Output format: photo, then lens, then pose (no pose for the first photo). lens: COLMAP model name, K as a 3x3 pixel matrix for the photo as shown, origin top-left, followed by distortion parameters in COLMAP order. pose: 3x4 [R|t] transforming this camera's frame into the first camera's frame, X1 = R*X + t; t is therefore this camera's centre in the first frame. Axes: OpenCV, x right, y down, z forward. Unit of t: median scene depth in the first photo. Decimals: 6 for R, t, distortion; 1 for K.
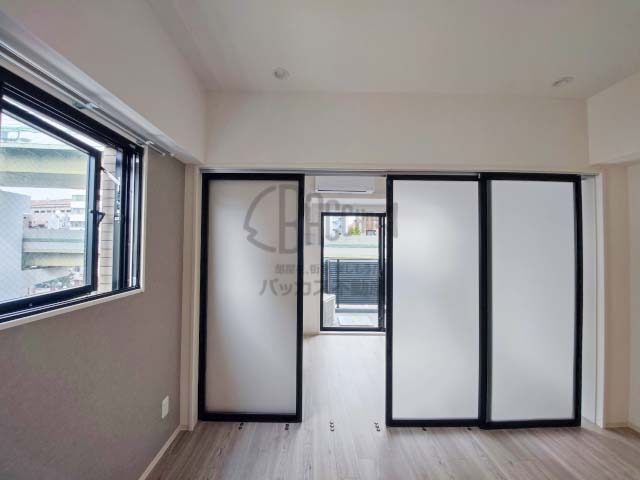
lens RADIAL K [[242.5, 0, 316.0], [0, 242.5, 240.5], [0, 0, 1]] dist [-0.018012, -0.000100]
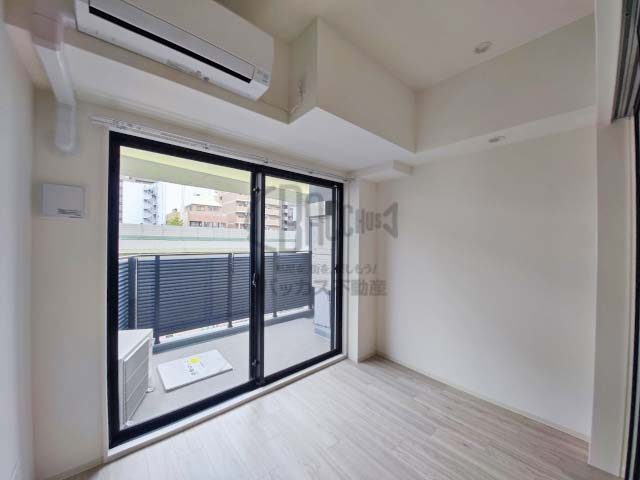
lens RADIAL K [[242.5, 0, 322.5], [0, 242.5, 245.1], [0, 0, 1]] dist [-0.018012, -0.000100]
pose [[0.753173, -0.008676, 0.657765, 0.023076], [-0.018369, 0.999246, 0.034214, 0.037011], [-0.657566, -0.037851, 0.752446, 0.432669]]
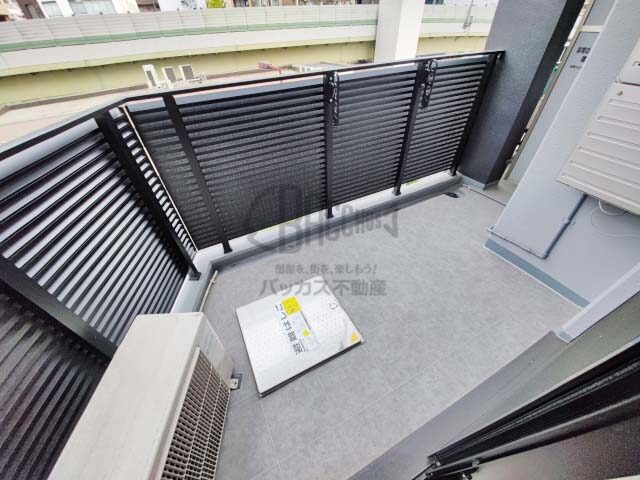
lens RADIAL K [[242.5, 0, 317.2], [0, 242.5, 243.1], [0, 0, 1]] dist [-0.018012, -0.000100]
pose [[0.897512, -0.335443, 0.286271, 0.118459], [0.050256, 0.722725, 0.689306, 0.040712], [-0.438118, -0.604274, 0.665512, 0.813175]]
